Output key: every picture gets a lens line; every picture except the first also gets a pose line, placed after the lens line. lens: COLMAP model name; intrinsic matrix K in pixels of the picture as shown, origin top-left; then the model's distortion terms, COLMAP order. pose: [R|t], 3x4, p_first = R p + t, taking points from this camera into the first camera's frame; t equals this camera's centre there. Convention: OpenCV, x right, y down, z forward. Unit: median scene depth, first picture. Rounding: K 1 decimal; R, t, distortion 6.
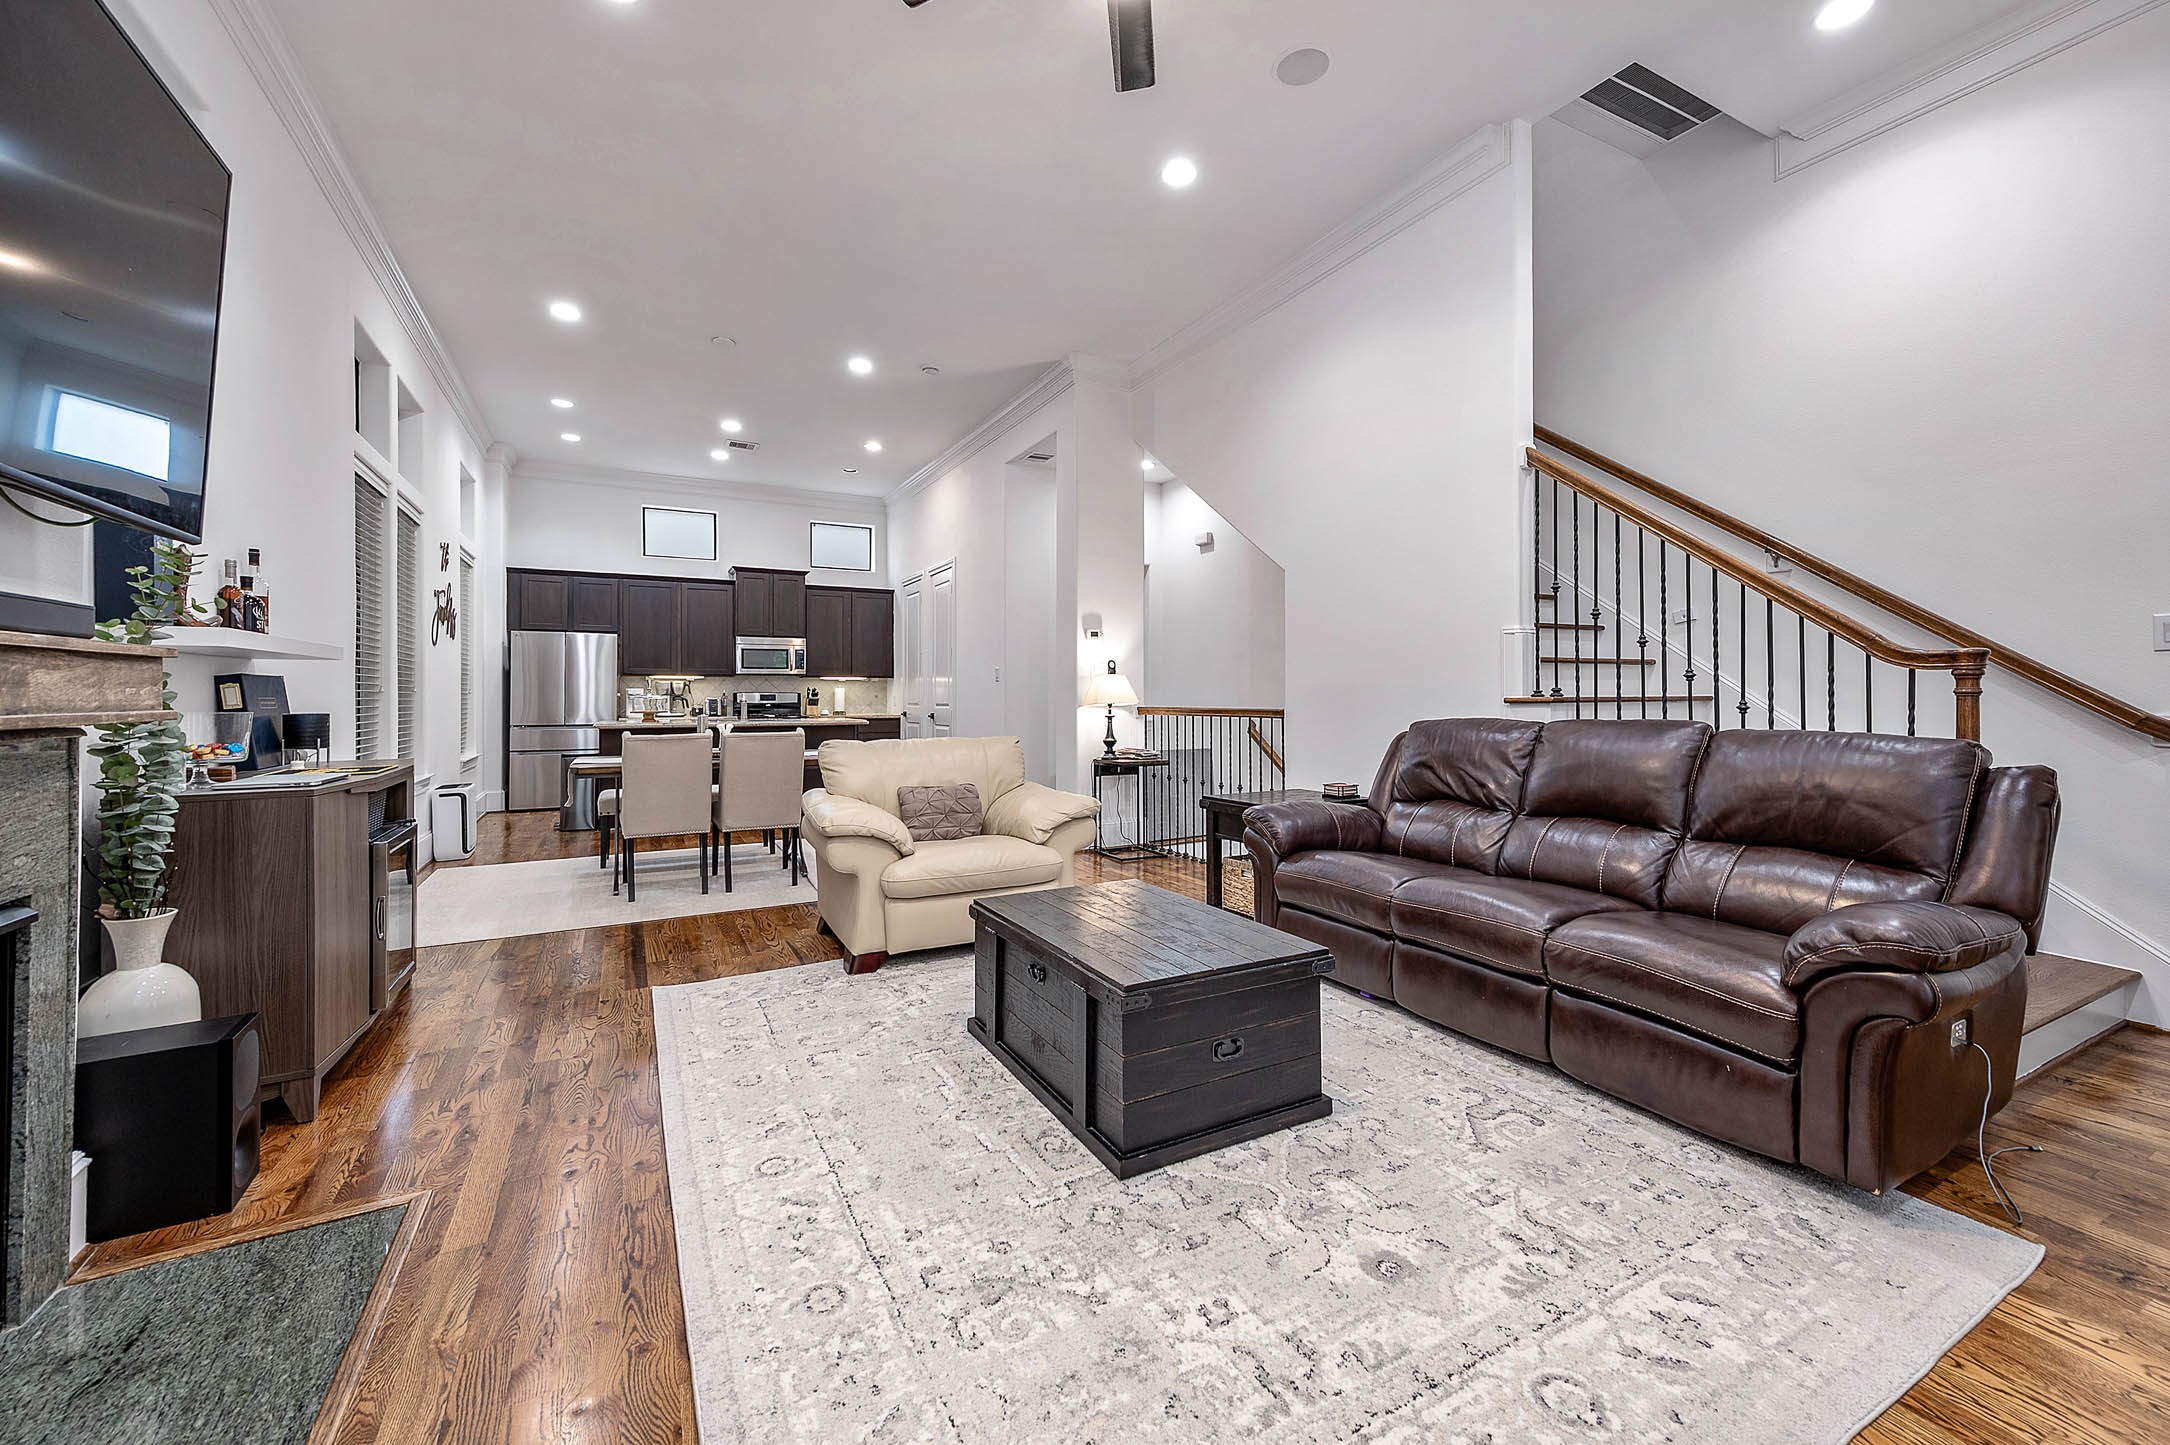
lens RADIAL K [[858.3, 0, 1086.2], [0, 858.3, 706.5], [0, 0, 1]] dist [0.012501, 0.001054]
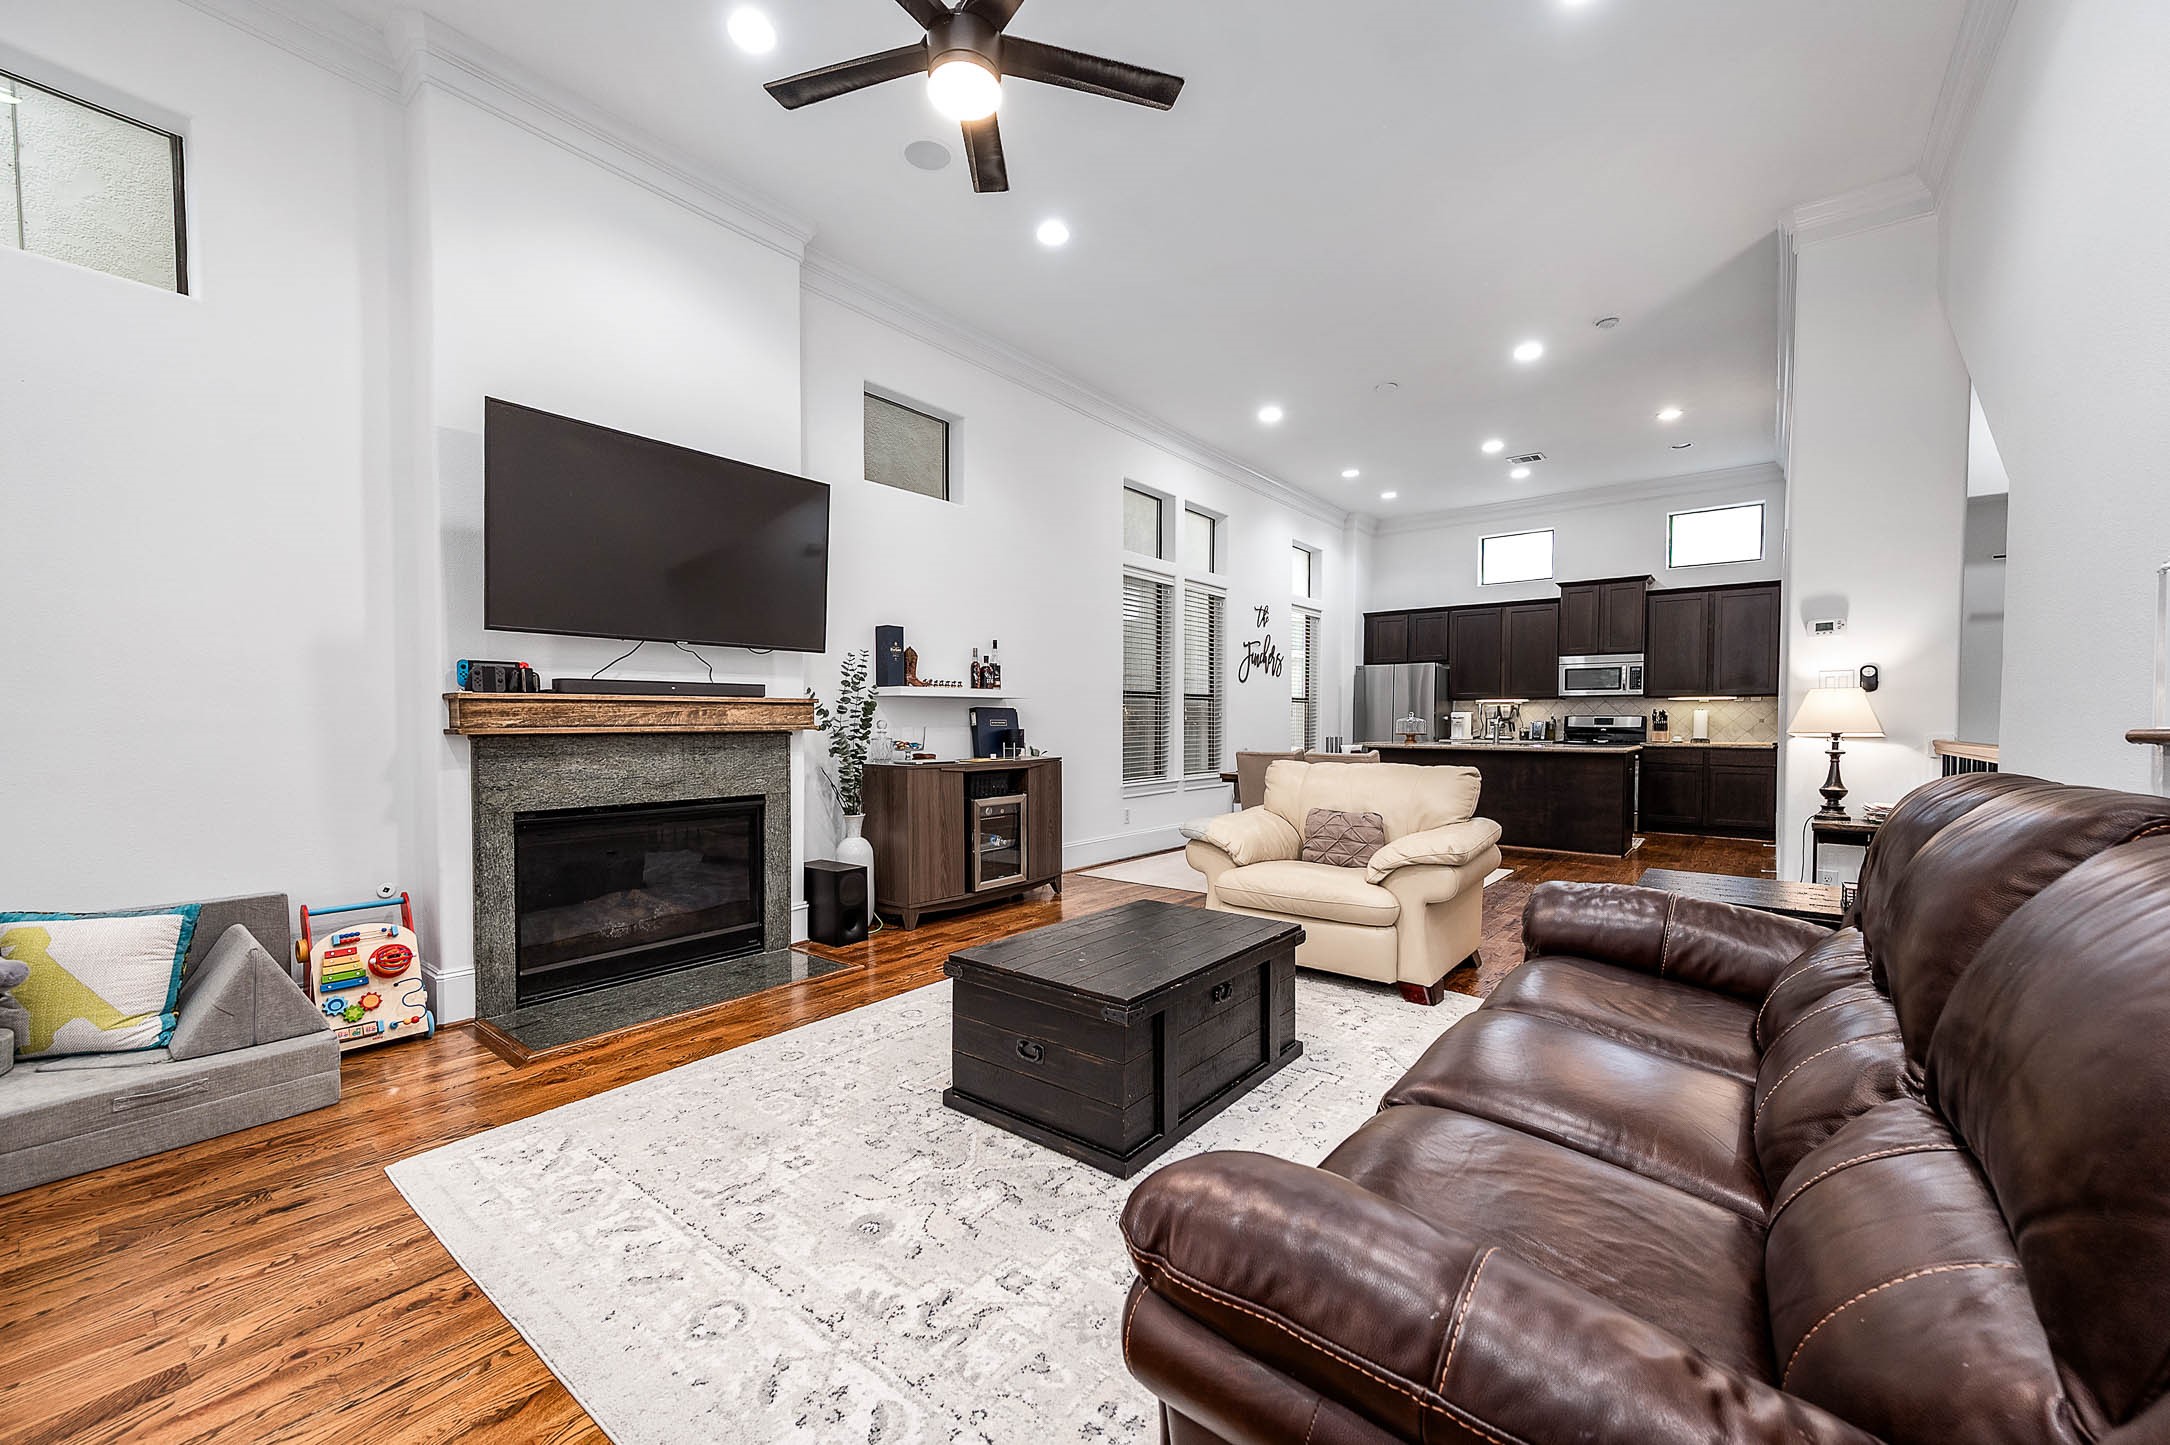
lens RADIAL K [[858.3, 0, 1085.1], [0, 858.3, 751.3], [0, 0, 1]] dist [0.012501, 0.001054]
pose [[0.391530, 0.036736, -0.919432, 0.357447], [-0.013420, 0.999324, 0.034213, -0.003587], [0.920068, -0.001057, 0.391758, 0.198395]]
